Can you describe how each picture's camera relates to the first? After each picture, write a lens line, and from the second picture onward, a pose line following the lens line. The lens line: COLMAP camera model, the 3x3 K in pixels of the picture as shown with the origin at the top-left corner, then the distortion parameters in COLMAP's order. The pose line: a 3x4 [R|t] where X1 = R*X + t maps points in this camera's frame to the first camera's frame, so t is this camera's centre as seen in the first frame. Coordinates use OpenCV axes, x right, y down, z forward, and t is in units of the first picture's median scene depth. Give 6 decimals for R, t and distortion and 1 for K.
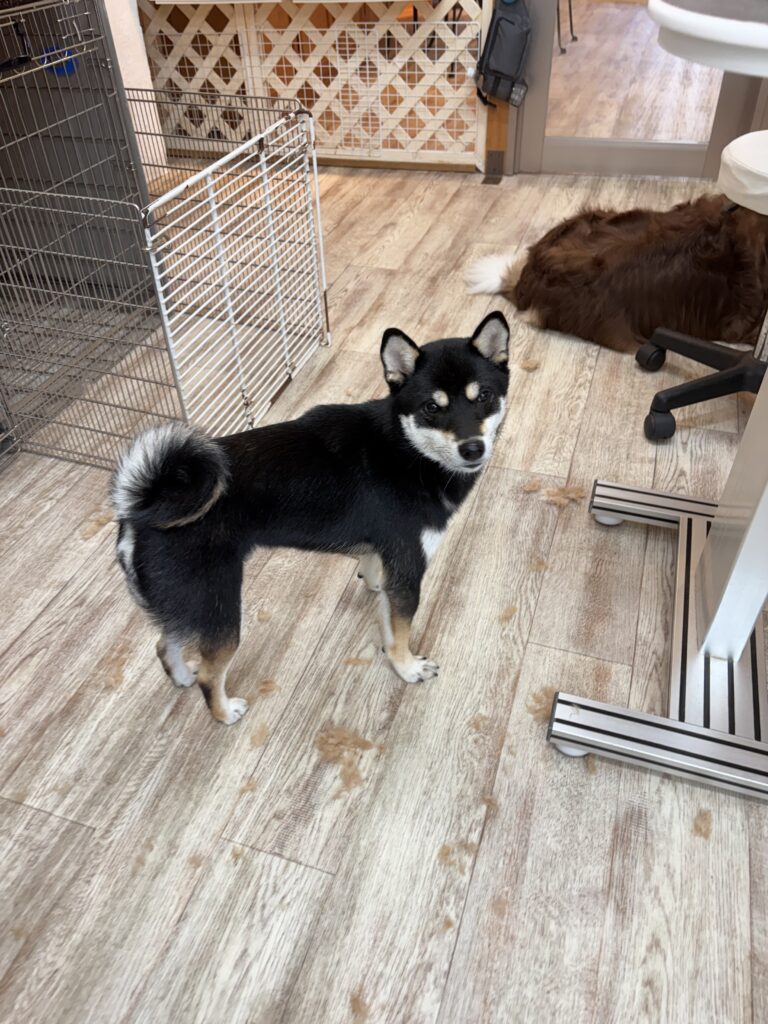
lens RADIAL K [[774.1, 0, 378.2], [0, 774.1, 510.3], [0, 0, 1]] dist [0.037698, -0.035863]
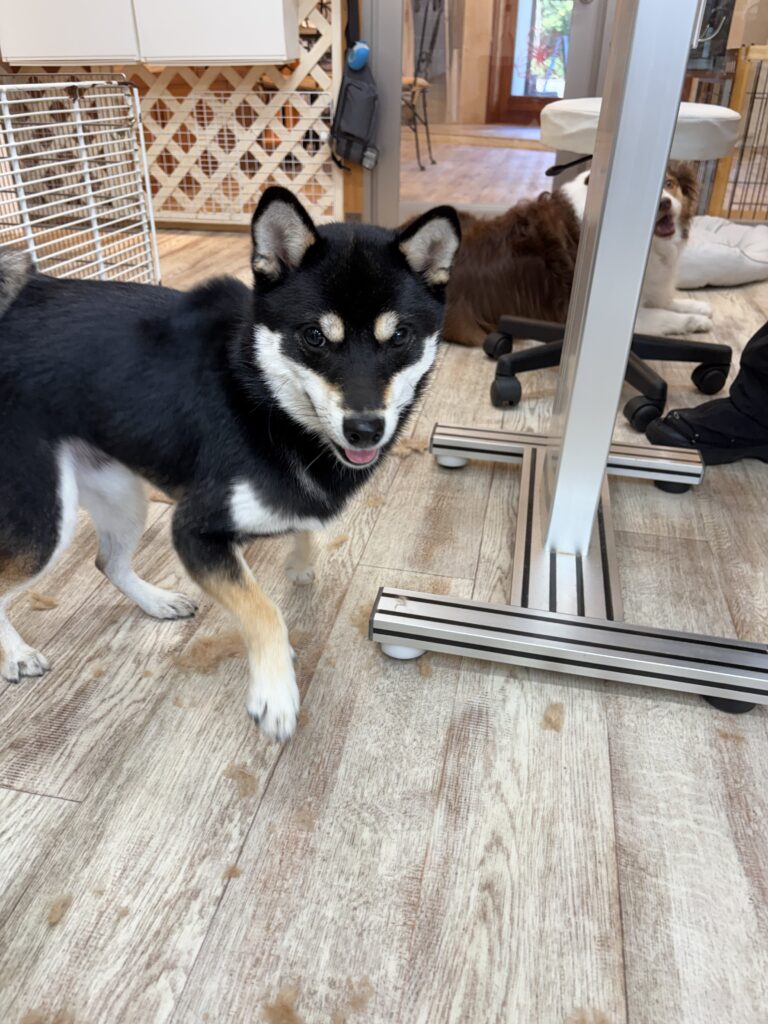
lens RADIAL K [[774.1, 0, 373.7], [0, 774.1, 517.1], [0, 0, 1]] dist [0.037698, -0.035863]
pose [[0.992364, -0.016461, 0.122242, 0.121909], [0.038078, 0.983533, -0.176674, 0.309752], [-0.117321, 0.179979, 0.976649, 0.171858]]
